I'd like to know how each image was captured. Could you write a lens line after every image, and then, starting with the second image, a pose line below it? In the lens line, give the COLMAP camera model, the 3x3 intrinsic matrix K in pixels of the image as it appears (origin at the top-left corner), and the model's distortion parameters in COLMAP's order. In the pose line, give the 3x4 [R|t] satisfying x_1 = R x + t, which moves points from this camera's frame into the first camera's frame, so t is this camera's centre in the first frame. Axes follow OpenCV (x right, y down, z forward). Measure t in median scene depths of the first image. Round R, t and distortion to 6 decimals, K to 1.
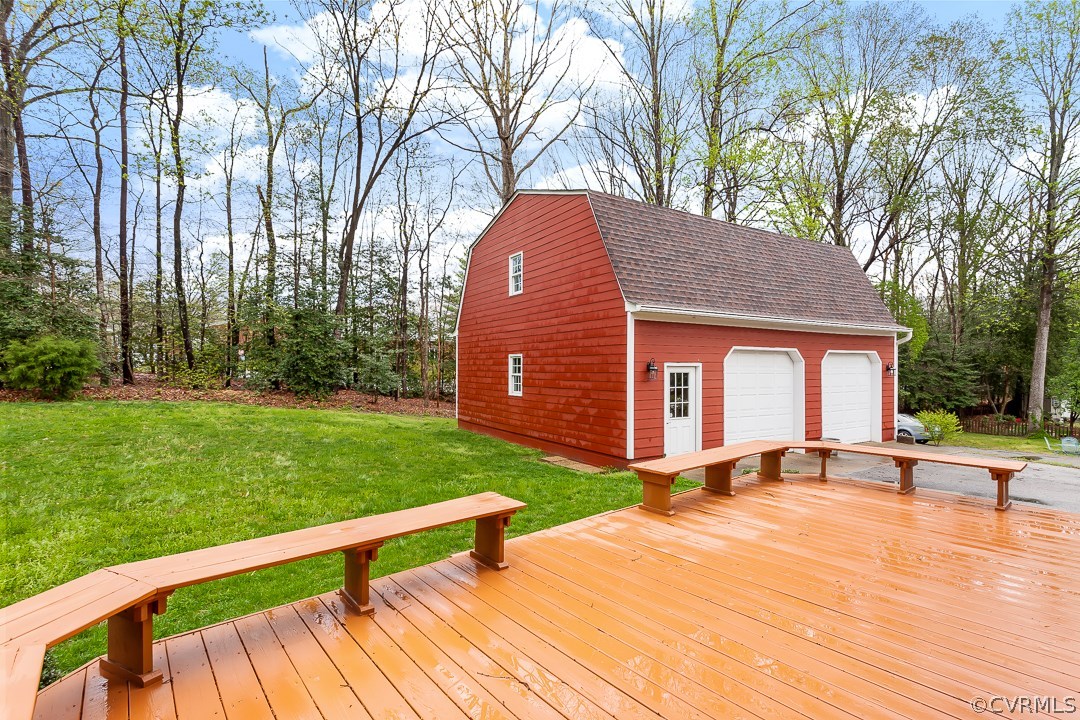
lens RADIAL K [[515.9, 0, 540.6], [0, 515.9, 363.2], [0, 0, 1]] dist [0.004496, 0.000588]
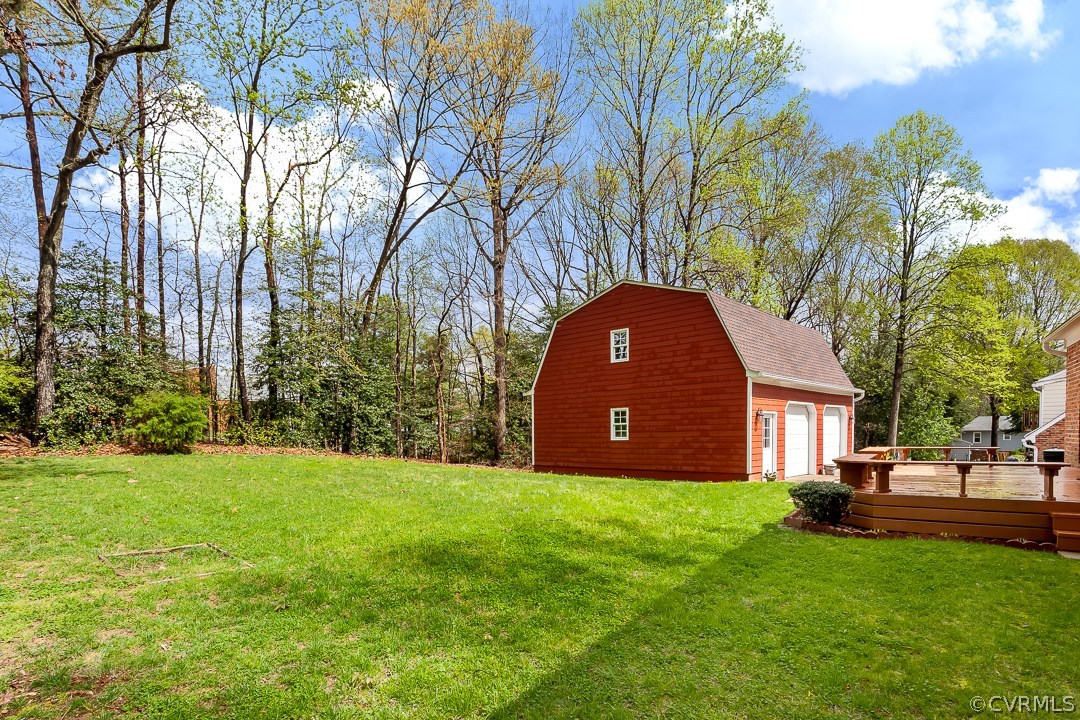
lens RADIAL K [[559.5, 0, 548.7], [0, 559.5, 445.7], [0, 0, 1]] dist [0.001934, 0.000028]
pose [[0.966696, -0.018448, 0.255262, -0.662032], [0.011506, 0.999523, 0.028661, 0.039197], [-0.255669, -0.024770, 0.966447, -0.355652]]
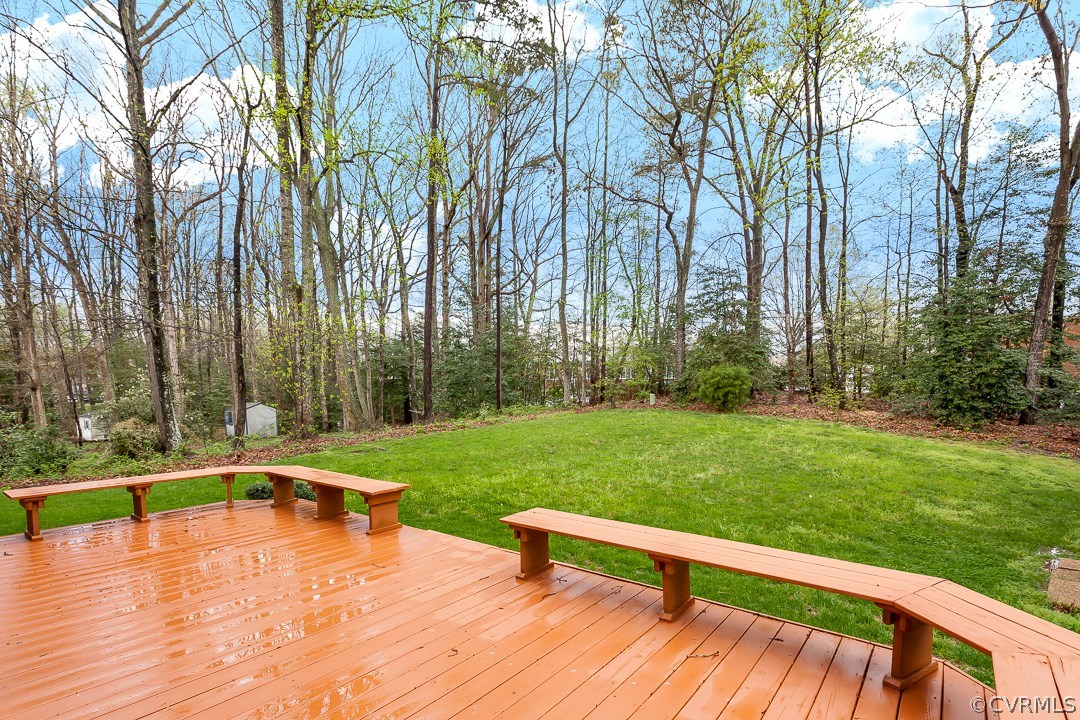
lens RADIAL K [[515.9, 0, 547.0], [0, 515.9, 392.4], [0, 0, 1]] dist [0.004496, 0.000588]
pose [[0.212782, 0.009185, -0.977056, 0.400720], [0.011277, 0.999866, 0.011856, -0.000944], [0.977035, -0.013541, 0.212650, 0.336178]]
